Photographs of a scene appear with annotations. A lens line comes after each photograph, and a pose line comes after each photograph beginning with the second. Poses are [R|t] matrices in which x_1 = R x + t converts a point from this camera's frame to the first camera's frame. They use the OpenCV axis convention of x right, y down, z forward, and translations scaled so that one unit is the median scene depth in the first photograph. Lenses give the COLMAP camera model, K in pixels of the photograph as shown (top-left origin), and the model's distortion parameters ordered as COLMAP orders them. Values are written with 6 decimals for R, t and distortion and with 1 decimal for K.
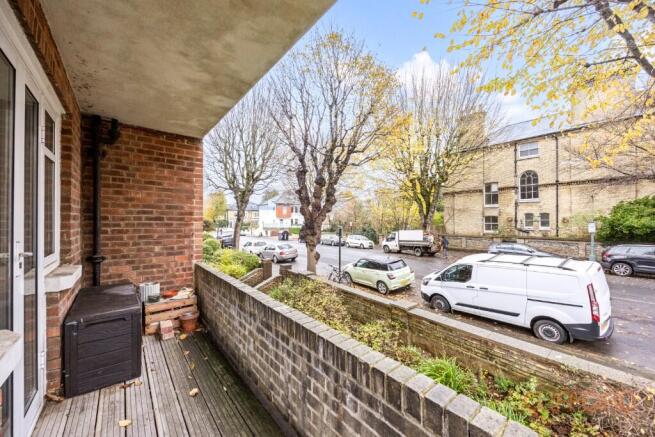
lens RADIAL K [[253.3, 0, 329.6], [0, 253.3, 221.3], [0, 0, 1]] dist [0.011113, -0.000104]
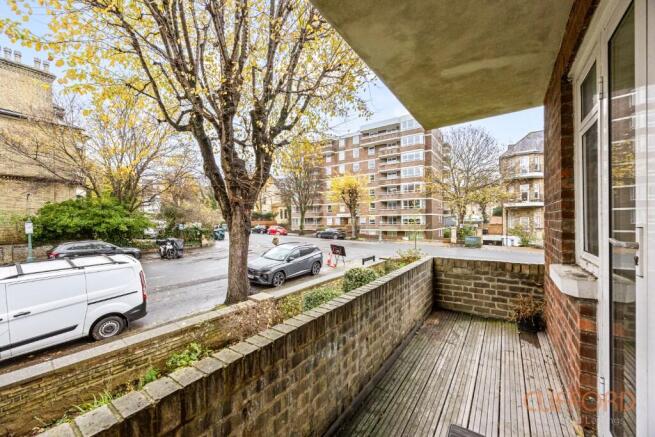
lens RADIAL K [[253.3, 0, 329.6], [0, 253.3, 221.3], [0, 0, 1]] dist [0.011113, -0.000104]
pose [[-0.268802, 0.002234, 0.963193, -0.360625], [0.006184, 0.999981, -0.000594, 0.014931], [-0.963176, 0.005797, -0.268811, 0.433322]]
